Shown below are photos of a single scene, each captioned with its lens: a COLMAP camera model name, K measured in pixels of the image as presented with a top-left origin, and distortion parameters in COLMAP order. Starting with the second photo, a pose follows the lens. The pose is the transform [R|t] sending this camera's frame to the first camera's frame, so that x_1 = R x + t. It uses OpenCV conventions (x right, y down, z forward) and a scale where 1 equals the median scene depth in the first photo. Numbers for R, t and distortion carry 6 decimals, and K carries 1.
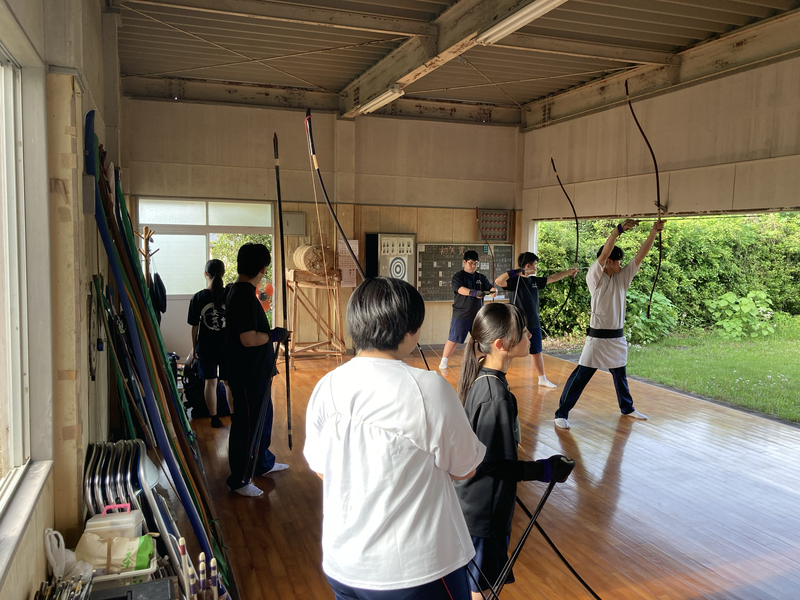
lens RADIAL K [[651.3, 0, 399.3], [0, 651.3, 296.2], [0, 0, 1]] dist [0.042437, -0.065908]
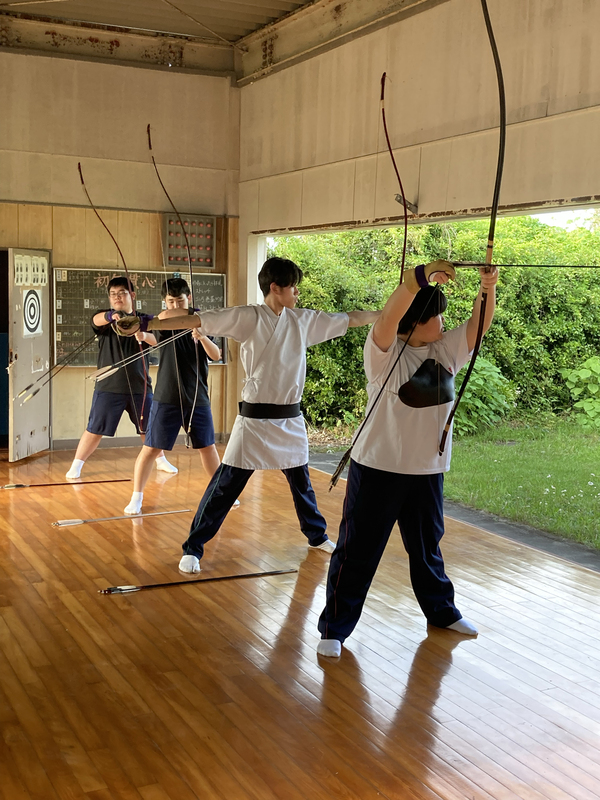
lens RADIAL K [[998.6, 0, 300.0], [0, 998.6, 400.0], [0, 0, 1]] dist [0.163776, -0.568927]
pose [[0.994271, -0.001282, 0.106876, 0.114115], [-0.001528, 0.999655, 0.026202, 0.011091], [-0.106873, -0.026215, 0.993927, 0.046747]]
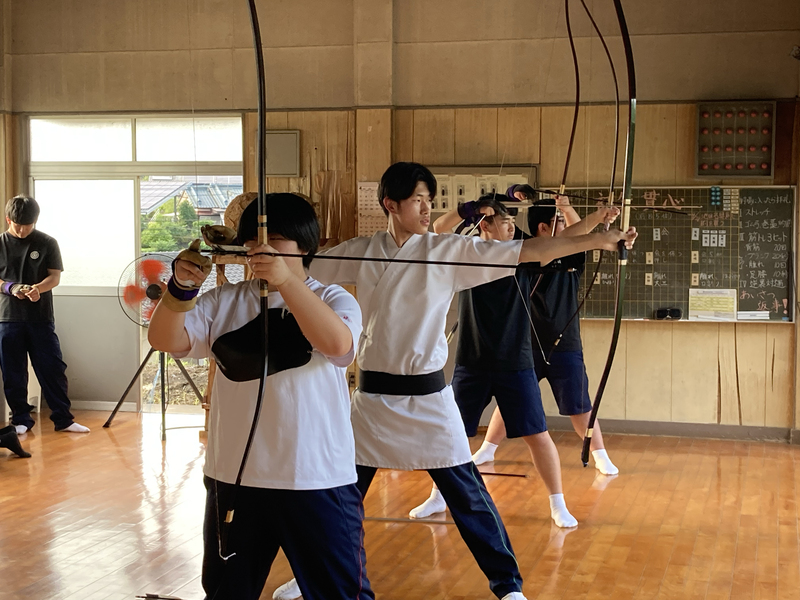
lens RADIAL K [[1307.7, 0, 419.3], [0, 1307.7, 288.8], [0, 0, 1]] dist [0.269625, -1.084860]
pose [[0.815498, 0.020822, -0.578385, 0.362762], [-0.037285, 0.999167, -0.016600, 0.005153], [0.577557, 0.035103, 0.815595, 0.161387]]
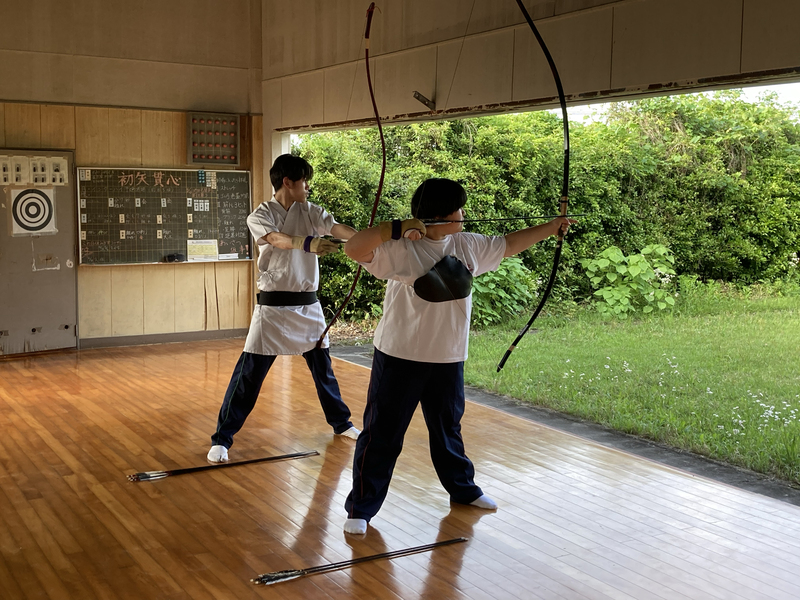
lens RADIAL K [[998.6, 0, 394.5], [0, 998.6, 284.1], [0, 0, 1]] dist [0.163776, -0.568927]
pose [[0.985253, -0.021761, 0.169716, 0.115488], [0.019662, 0.999708, 0.014036, 0.013781], [-0.169972, -0.010492, 0.985393, 0.031891]]
